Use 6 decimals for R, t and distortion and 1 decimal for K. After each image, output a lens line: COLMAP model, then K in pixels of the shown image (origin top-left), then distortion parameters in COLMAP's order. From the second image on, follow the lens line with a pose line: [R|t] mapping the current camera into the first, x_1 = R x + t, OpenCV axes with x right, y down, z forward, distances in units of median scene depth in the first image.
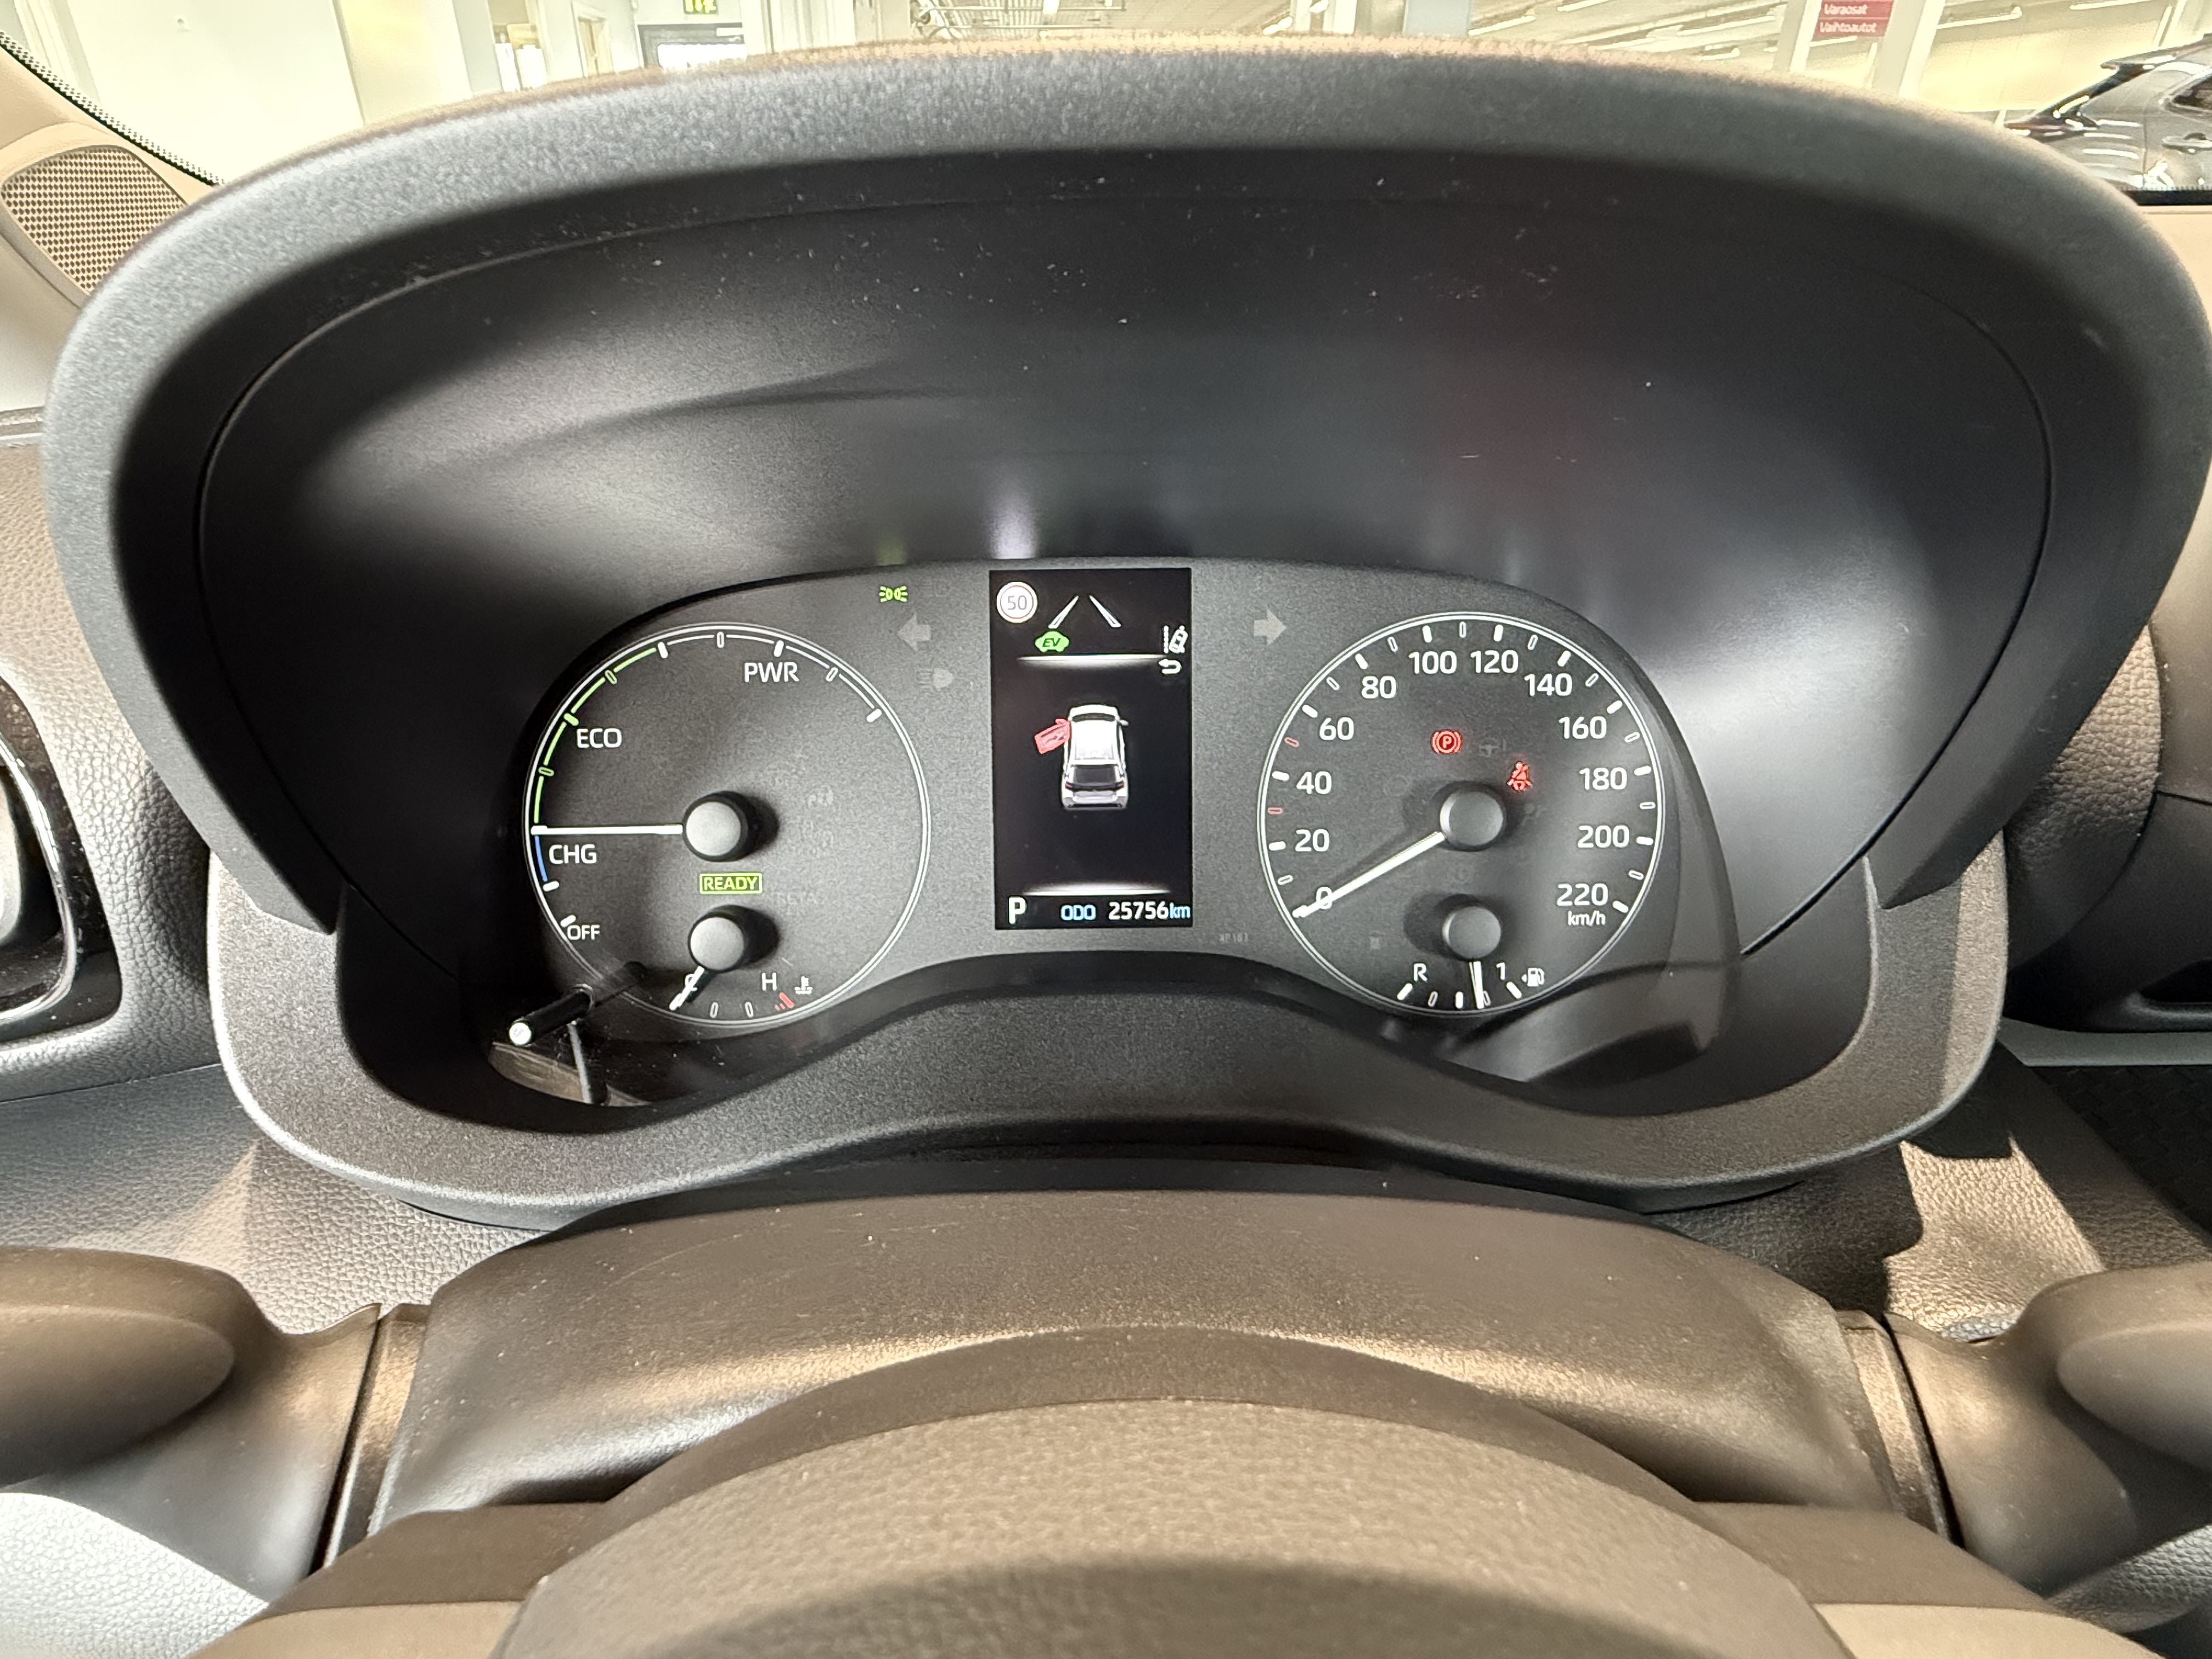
lens RADIAL K [[1187.7, 0, 1077.3], [0, 1187.7, 828.1], [0, 0, 1]] dist [-0.000642, -0.000684]
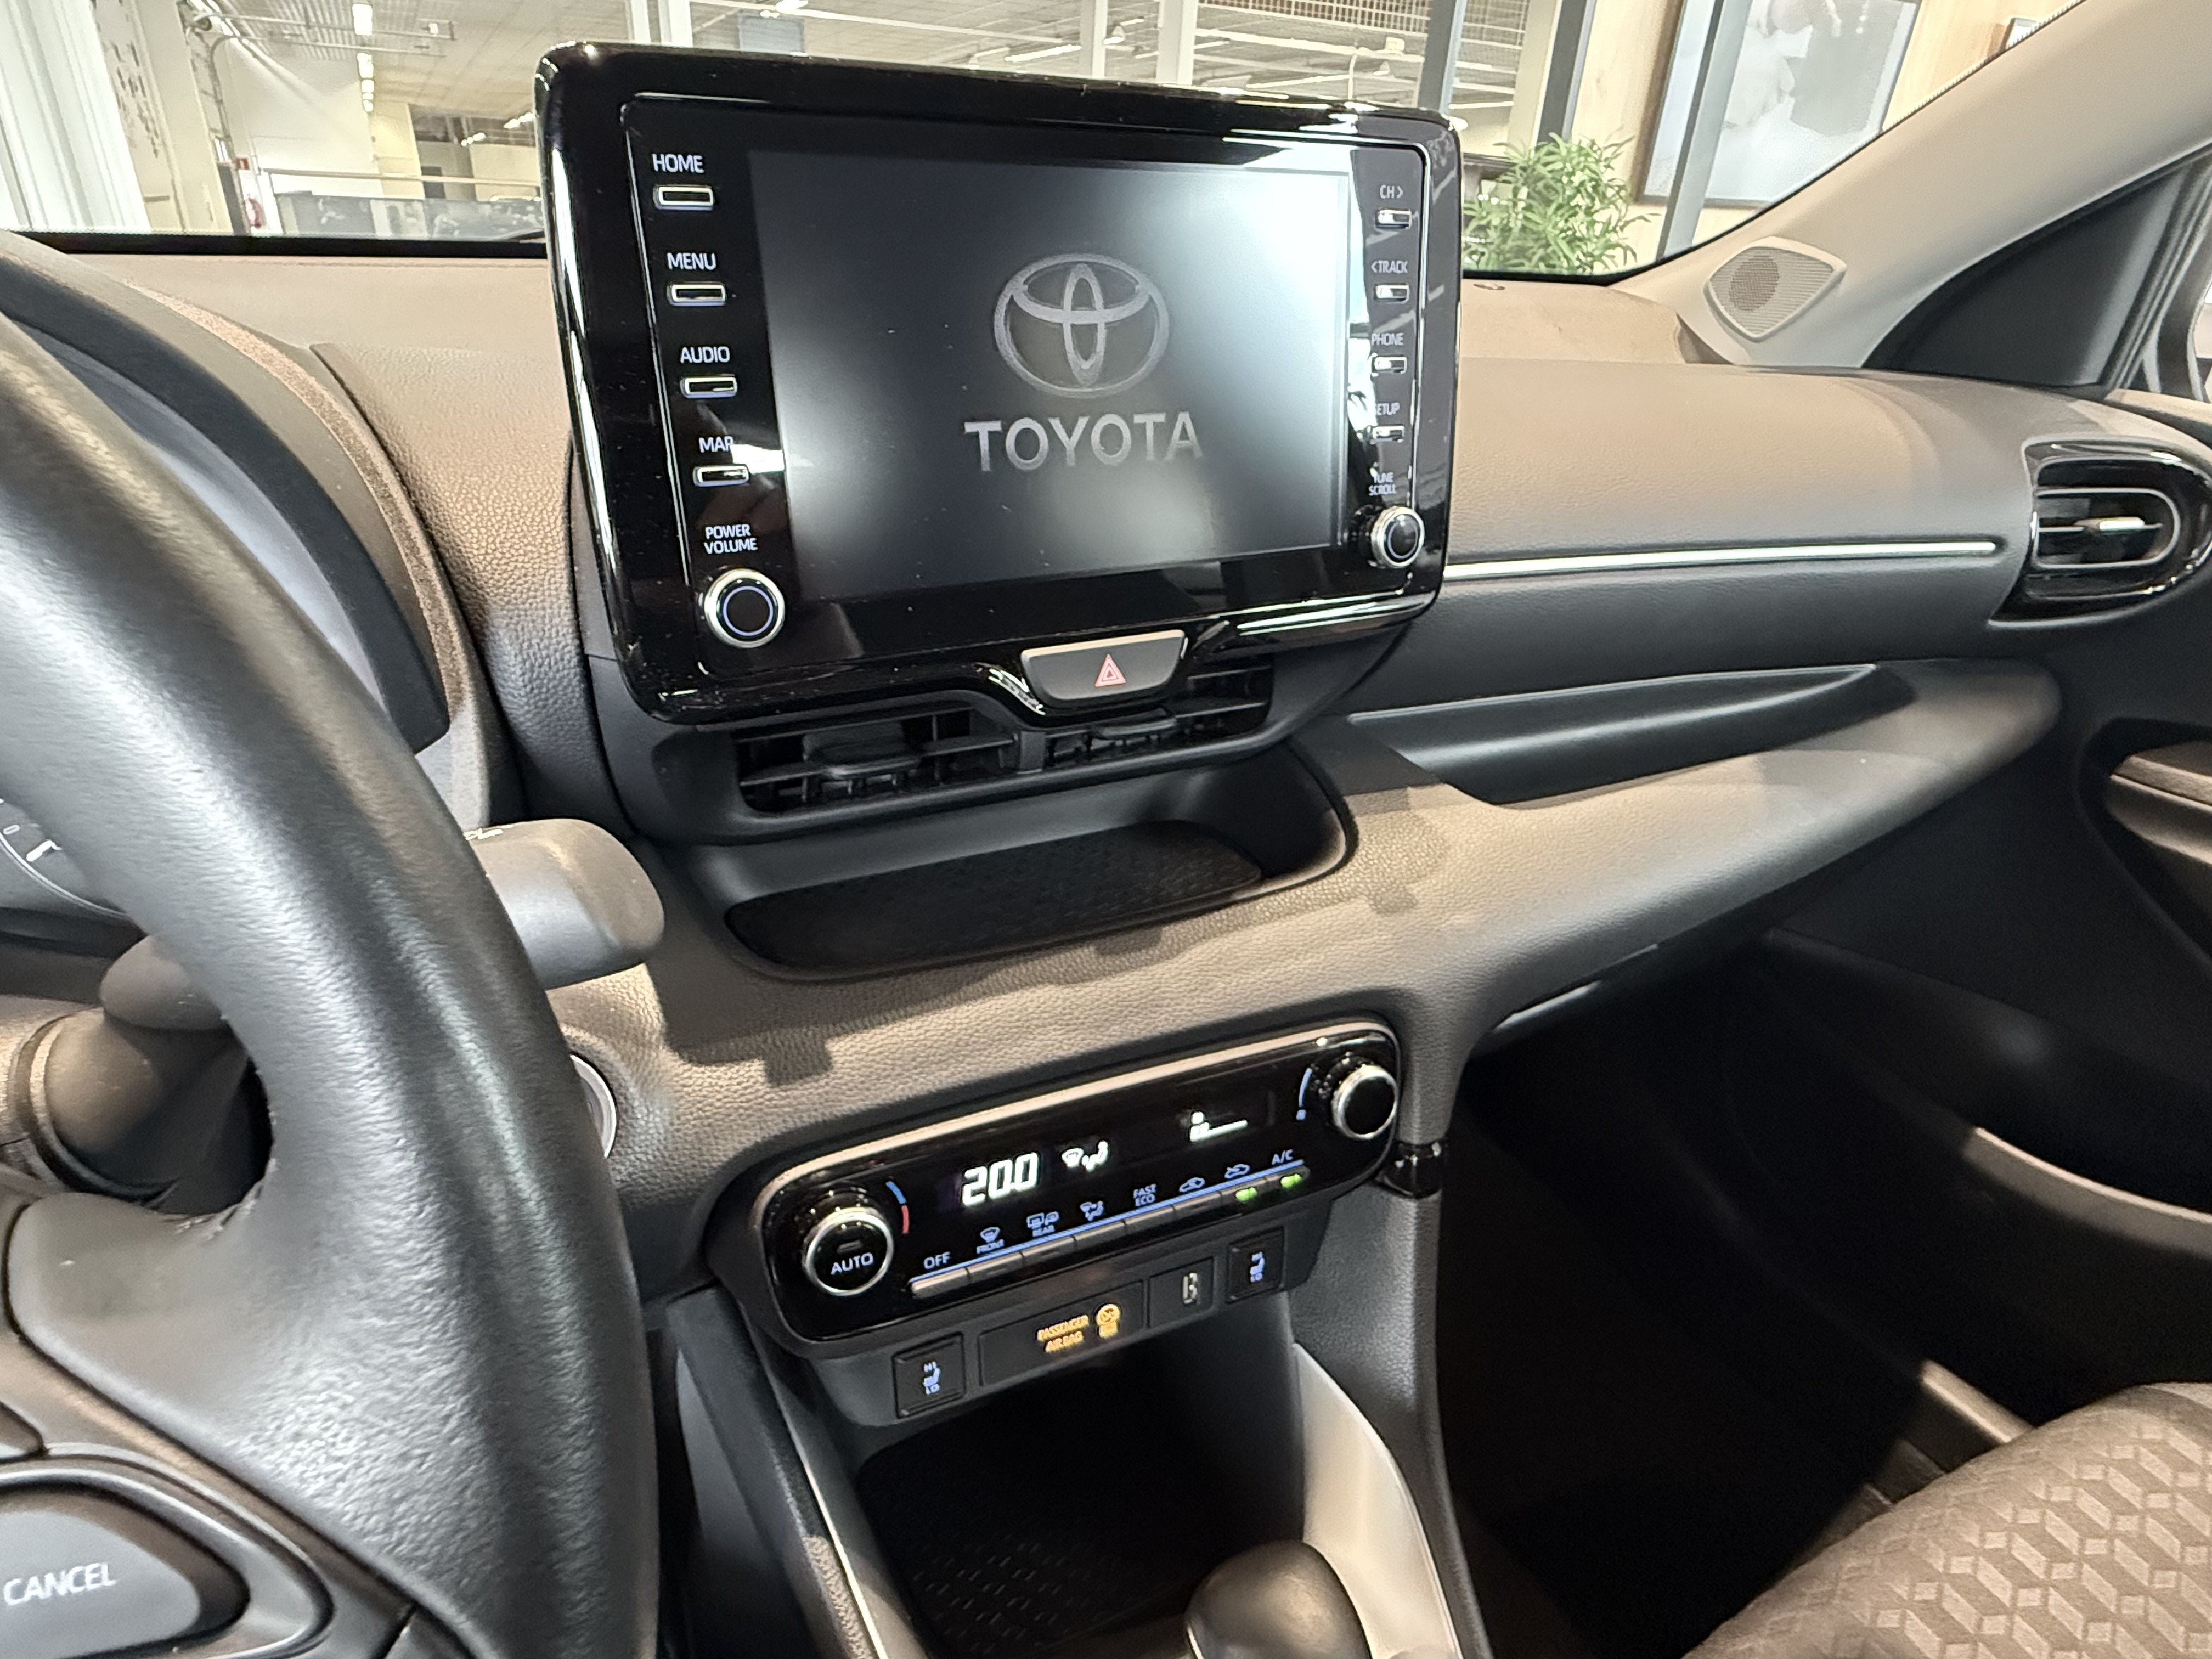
lens RADIAL K [[1187.7, 0, 1078.2], [0, 1187.7, 833.4], [0, 0, 1]] dist [-0.000642, -0.000684]
pose [[0.901921, -0.160910, 0.400806, 0.636517], [0.170173, 0.985333, 0.012644, 0.204925], [-0.396962, 0.056802, 0.916076, -0.424777]]
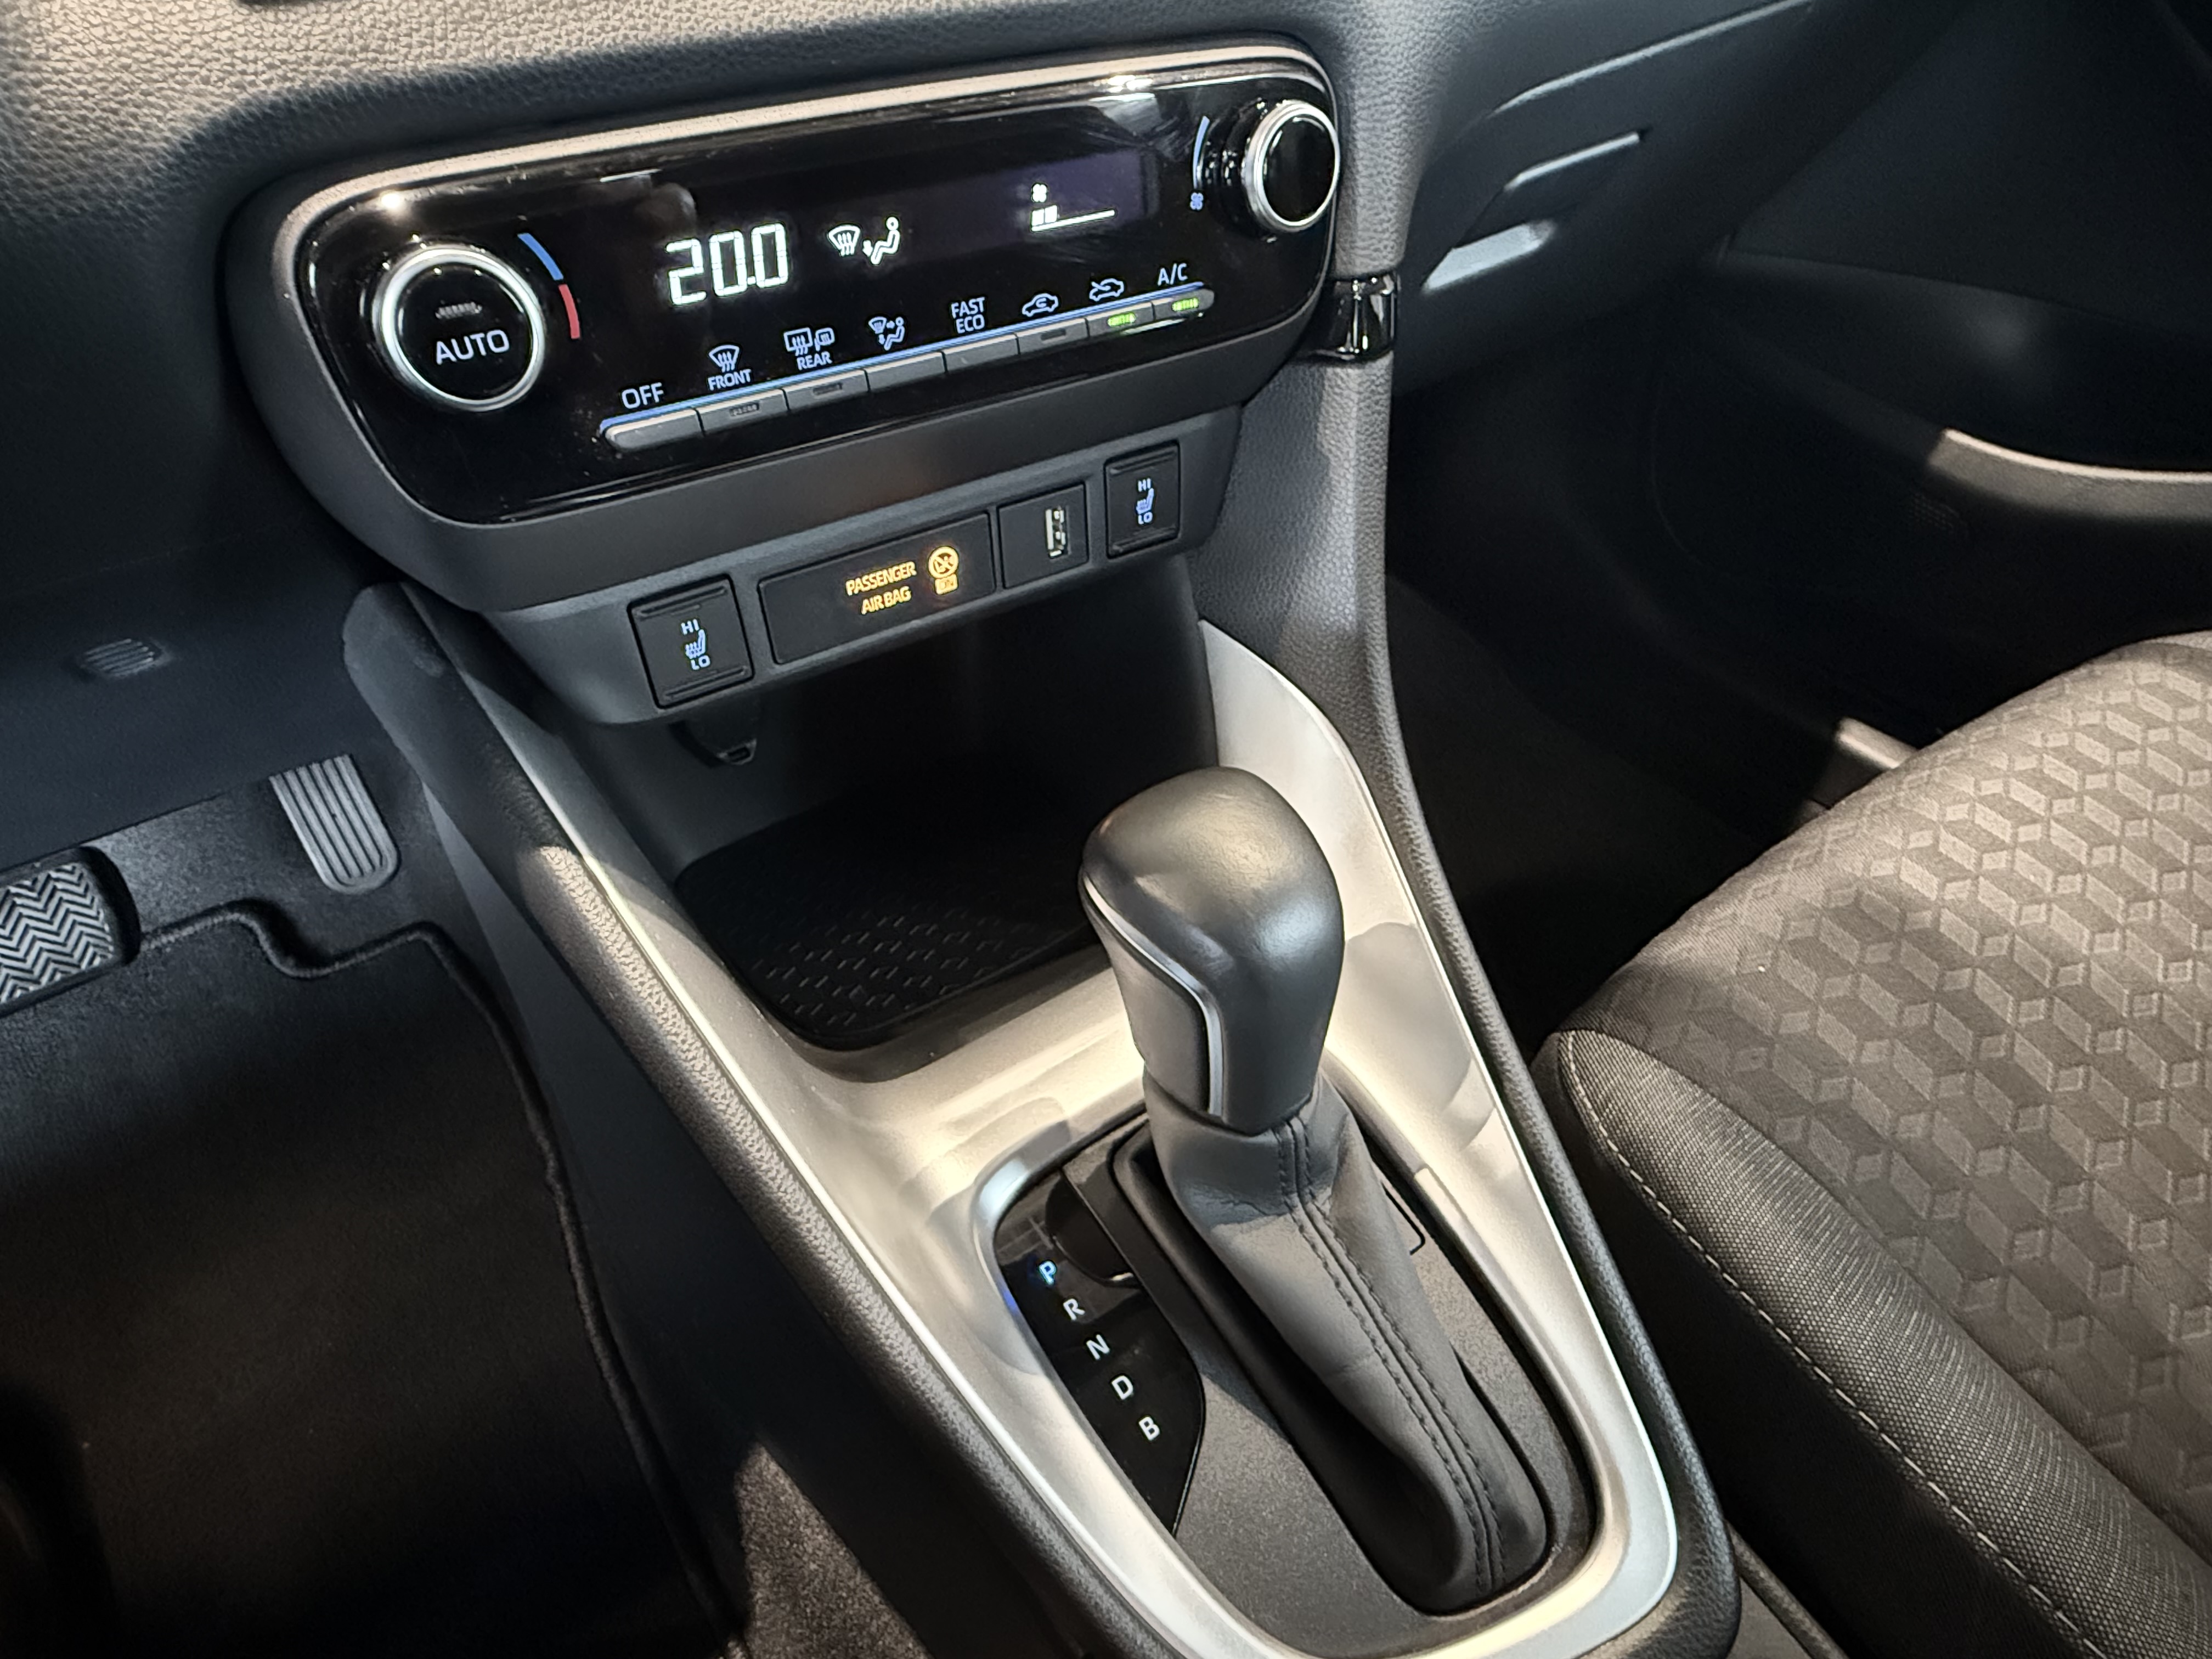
lens RADIAL K [[1187.7, 0, 1060.1], [0, 1187.7, 817.9], [0, 0, 1]] dist [-0.000642, -0.000684]
pose [[0.838910, -0.370171, 0.399002, 0.742790], [0.248077, 0.912578, 0.325052, 0.692683], [-0.484446, -0.173706, 0.857402, -0.062284]]
